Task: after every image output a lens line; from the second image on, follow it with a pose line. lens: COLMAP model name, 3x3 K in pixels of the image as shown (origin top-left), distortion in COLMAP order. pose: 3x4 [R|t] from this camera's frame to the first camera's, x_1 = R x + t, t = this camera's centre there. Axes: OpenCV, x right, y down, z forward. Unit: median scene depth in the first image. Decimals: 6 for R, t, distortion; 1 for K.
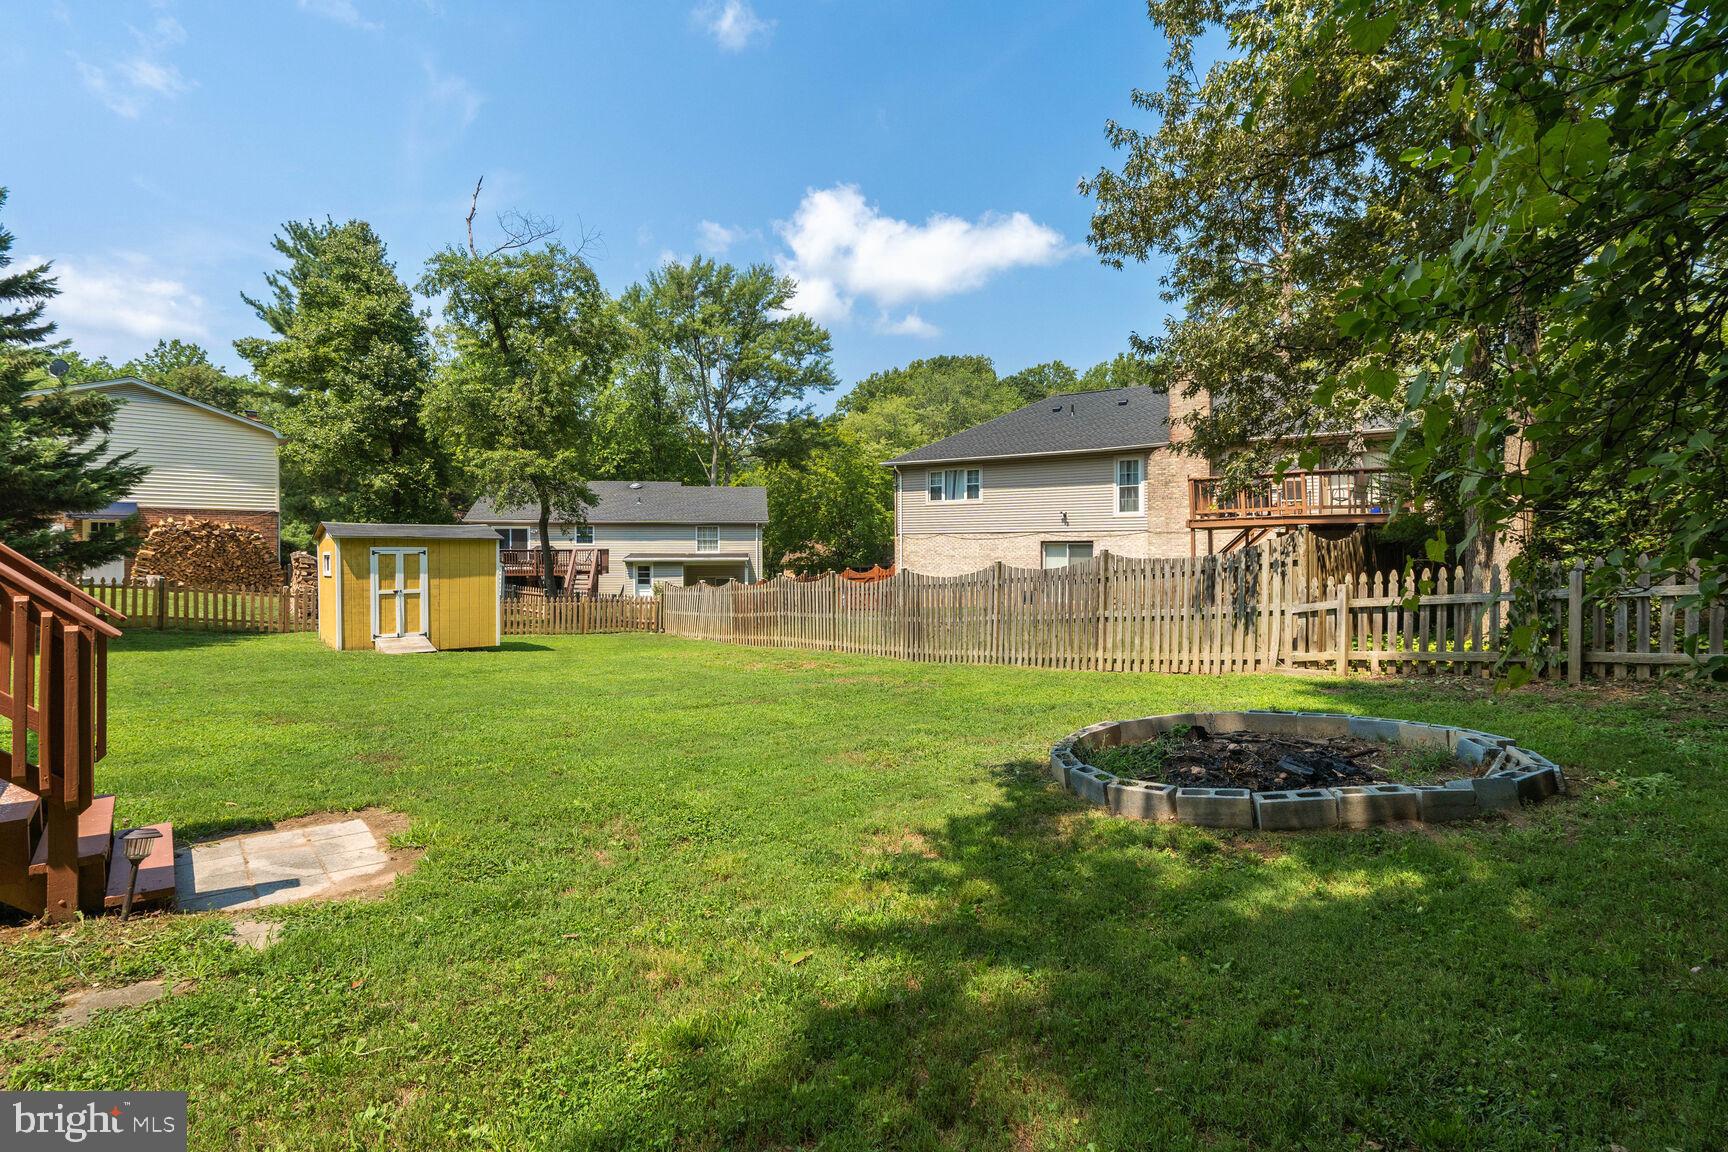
lens RADIAL K [[798.8, 0, 870.7], [0, 798.8, 583.8], [0, 0, 1]] dist [-0.000828, 0.000148]
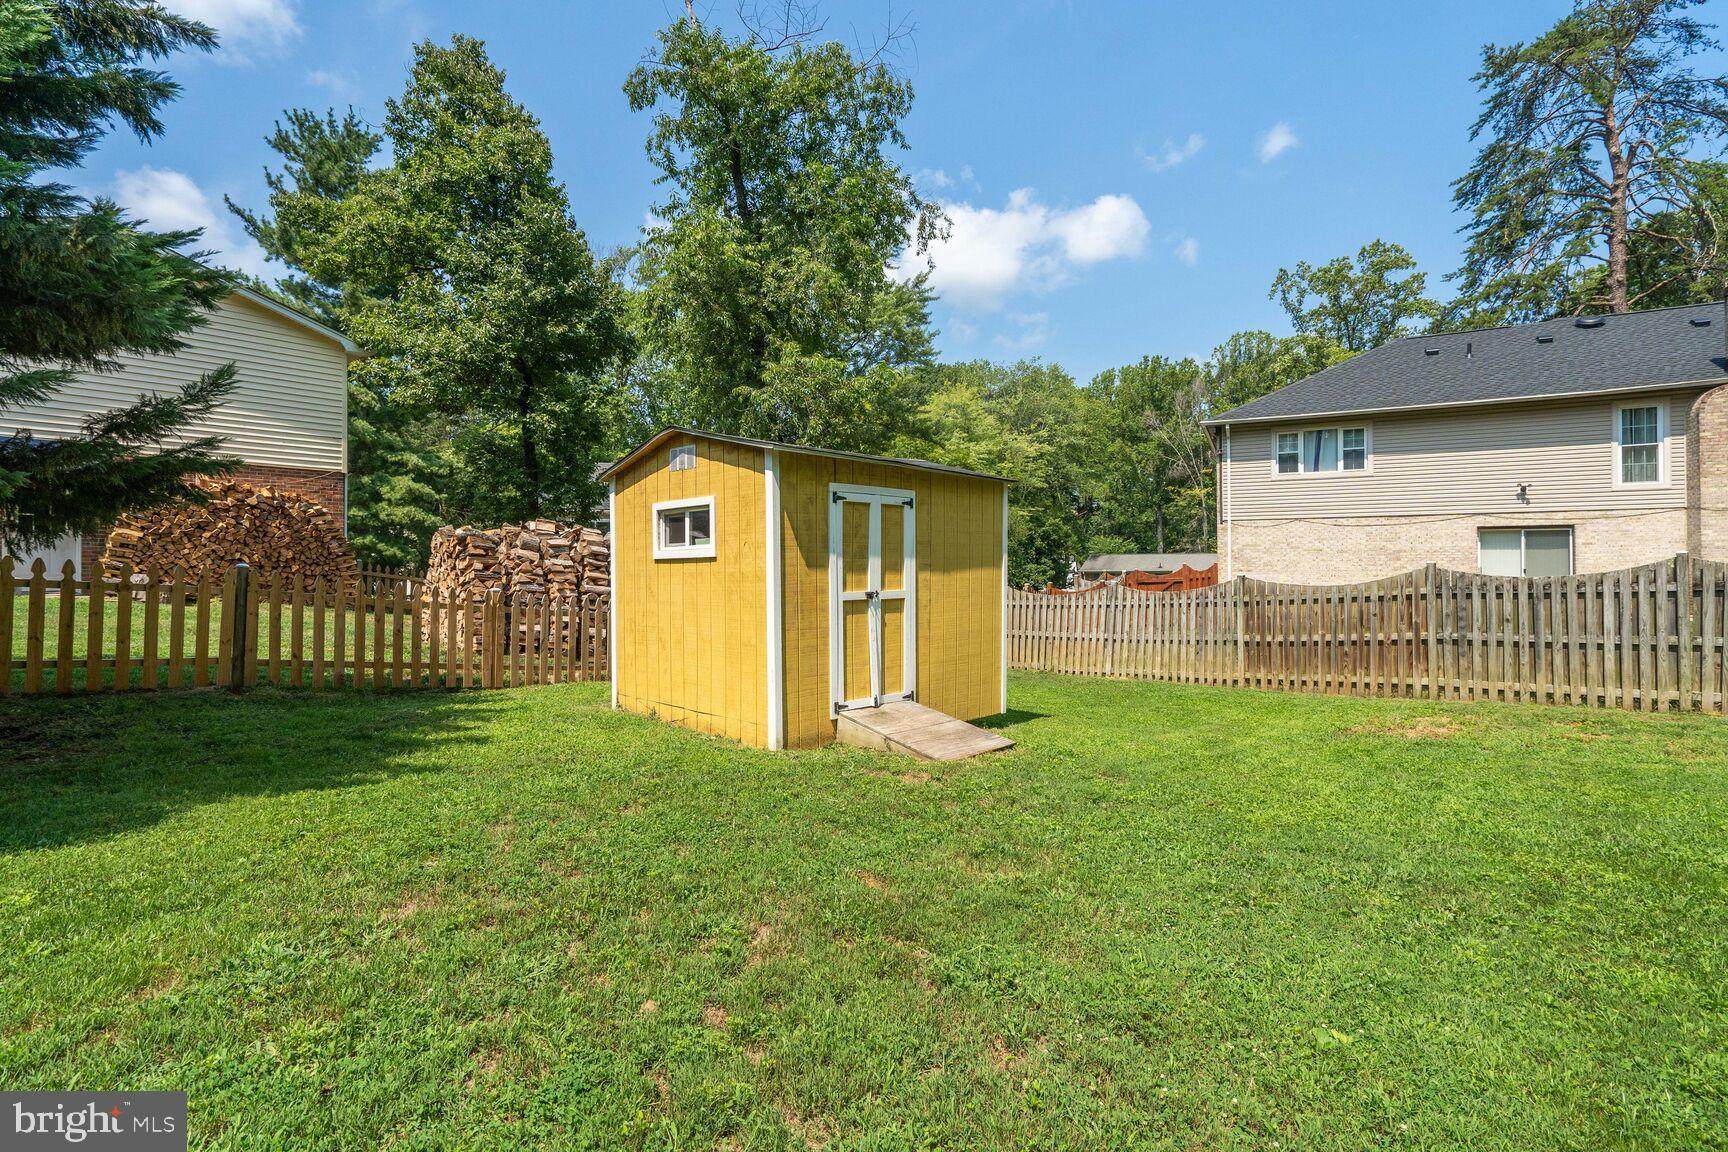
lens RADIAL K [[787.6, 0, 872.1], [0, 787.6, 564.3], [0, 0, 1]] dist [0.002533, 0.000312]
pose [[0.996325, -0.001380, 0.085640, -0.403193], [0.005085, 0.999060, -0.043052, 0.007459], [-0.085500, 0.043329, 0.995396, 0.379133]]
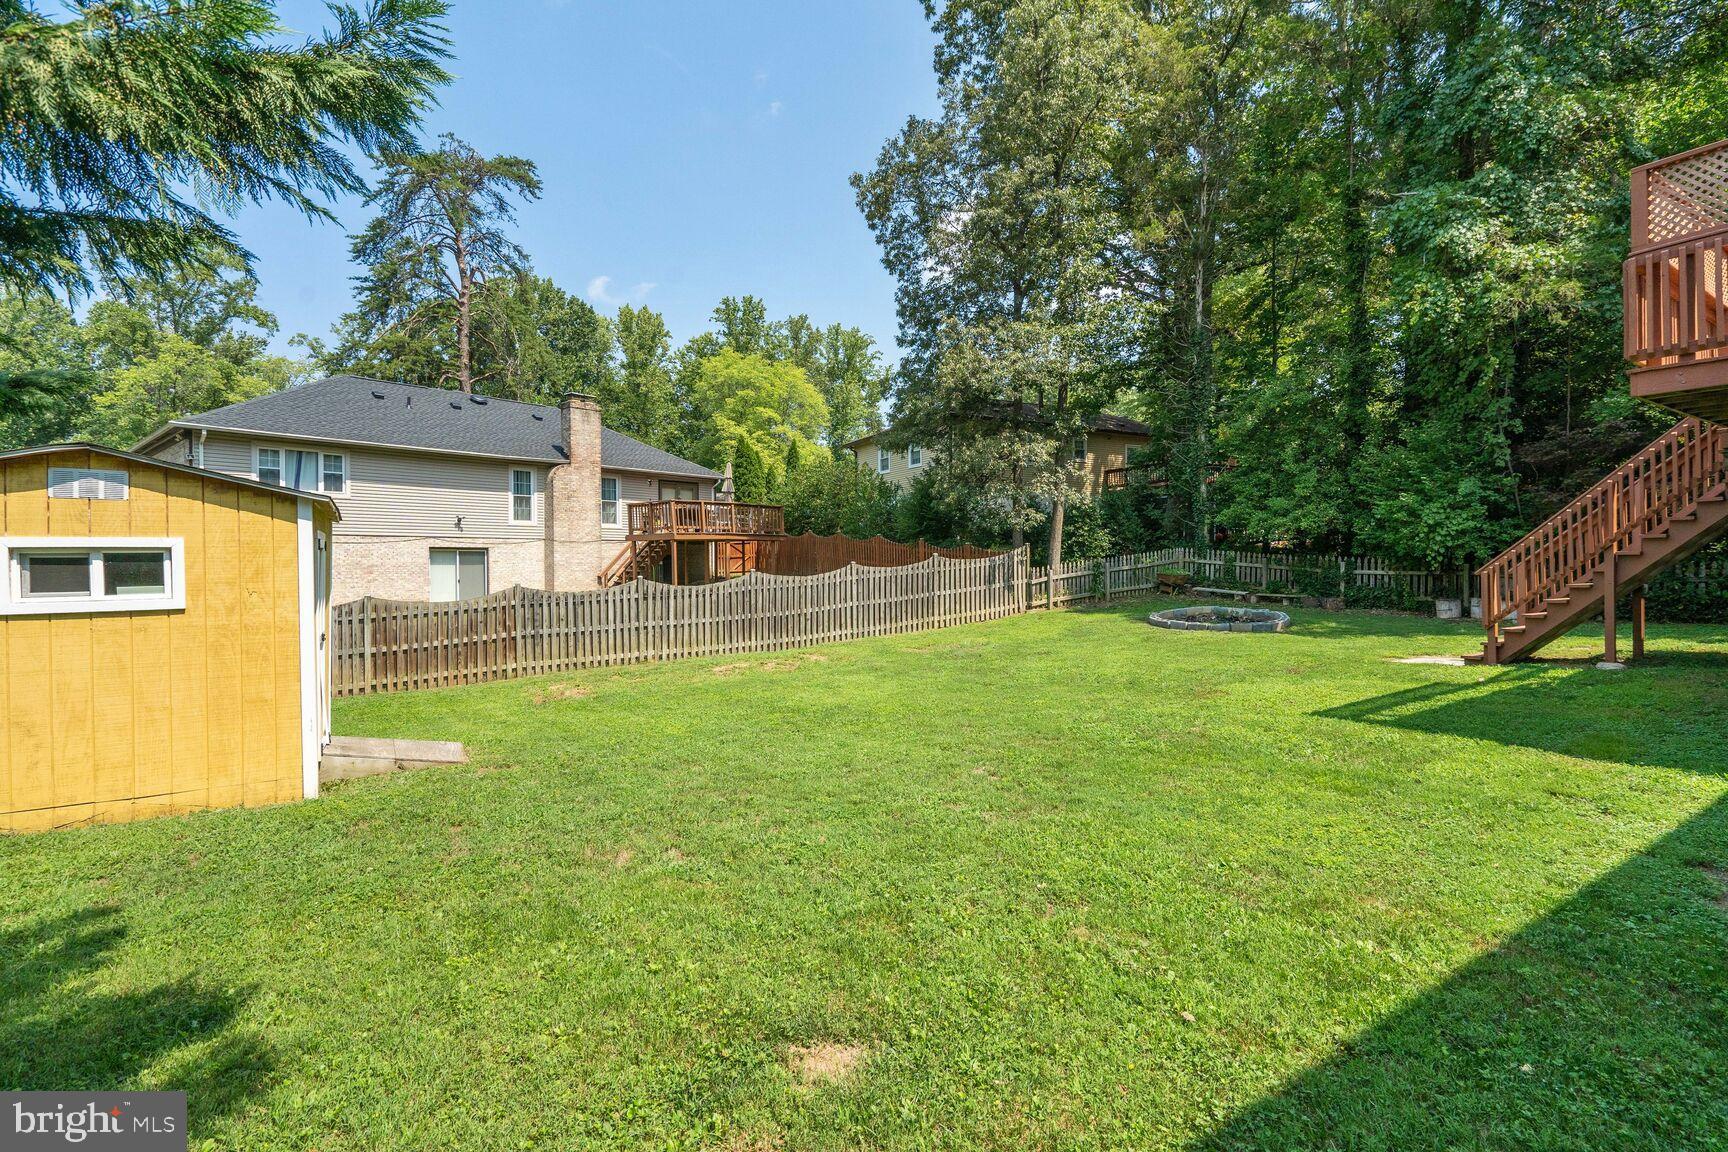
lens RADIAL K [[783.5, 0, 851.0], [0, 783.5, 575.2], [0, 0, 1]] dist [-0.006800, -0.000114]
pose [[0.168959, -0.013954, 0.985524, -0.607906], [0.042050, 0.999091, 0.006937, -0.008651], [-0.984726, 0.040269, 0.169392, 0.414723]]
